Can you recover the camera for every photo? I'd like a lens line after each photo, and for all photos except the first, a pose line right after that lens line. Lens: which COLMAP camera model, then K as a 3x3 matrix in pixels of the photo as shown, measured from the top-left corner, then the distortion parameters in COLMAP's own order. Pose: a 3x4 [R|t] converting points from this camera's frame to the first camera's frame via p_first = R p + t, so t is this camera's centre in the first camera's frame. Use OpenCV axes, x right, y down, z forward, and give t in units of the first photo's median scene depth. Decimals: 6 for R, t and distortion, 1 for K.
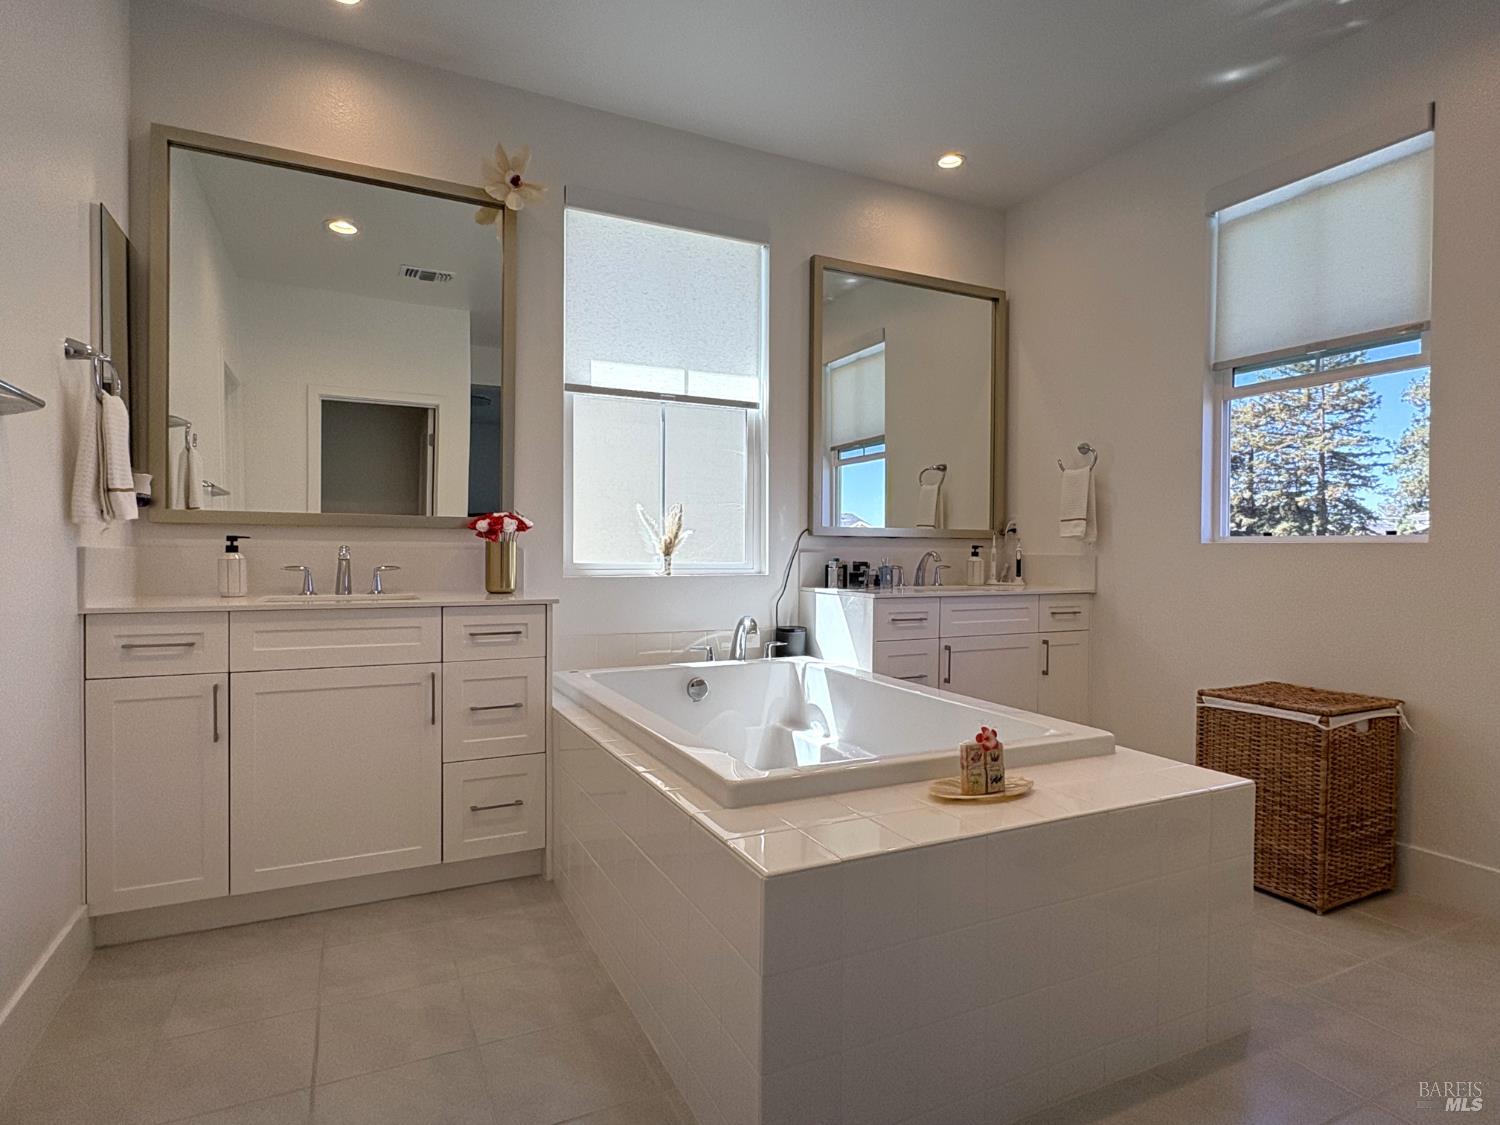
lens RADIAL K [[848.2, 0, 850.6], [0, 848.2, 559.1], [0, 0, 1]] dist [0.000575, -0.000301]
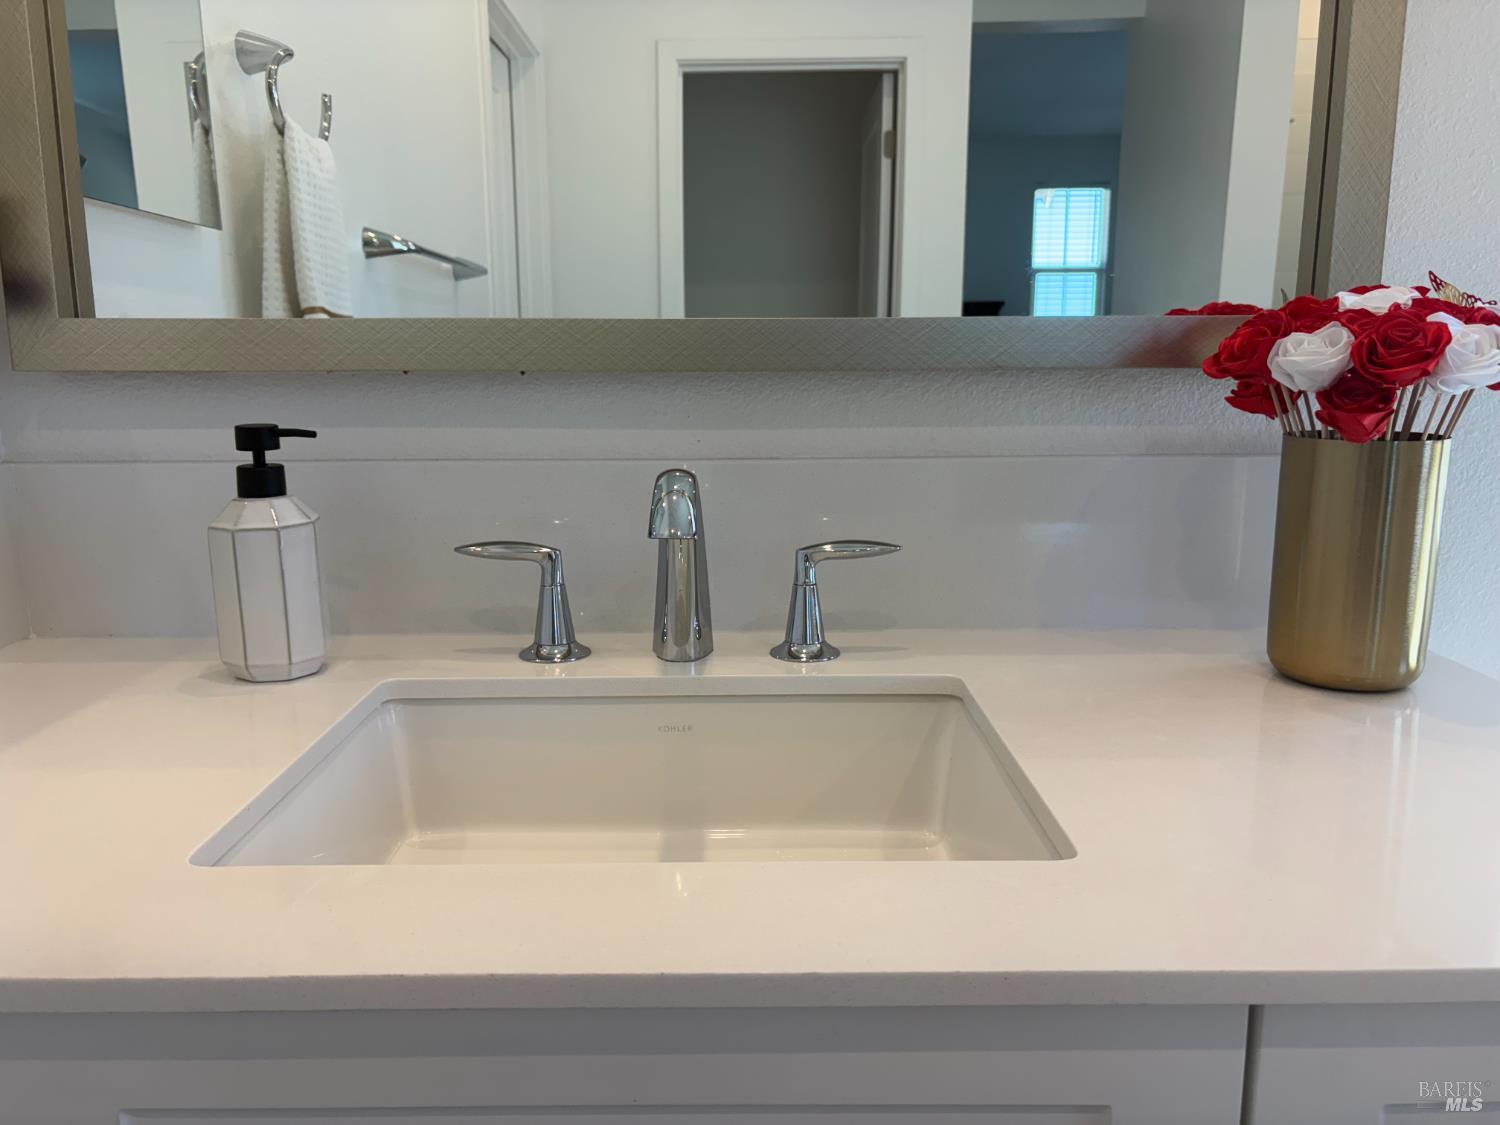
lens RADIAL K [[1191.4, 0, 750.0], [0, 1191.4, 562.5], [0, 0, 1]] dist [0.032788, -0.004616]
pose [[0.859770, 0.066747, -0.506300, -0.328809], [0.015135, 0.987656, 0.155907, -0.029059], [0.510456, -0.141707, 0.848147, 0.580218]]
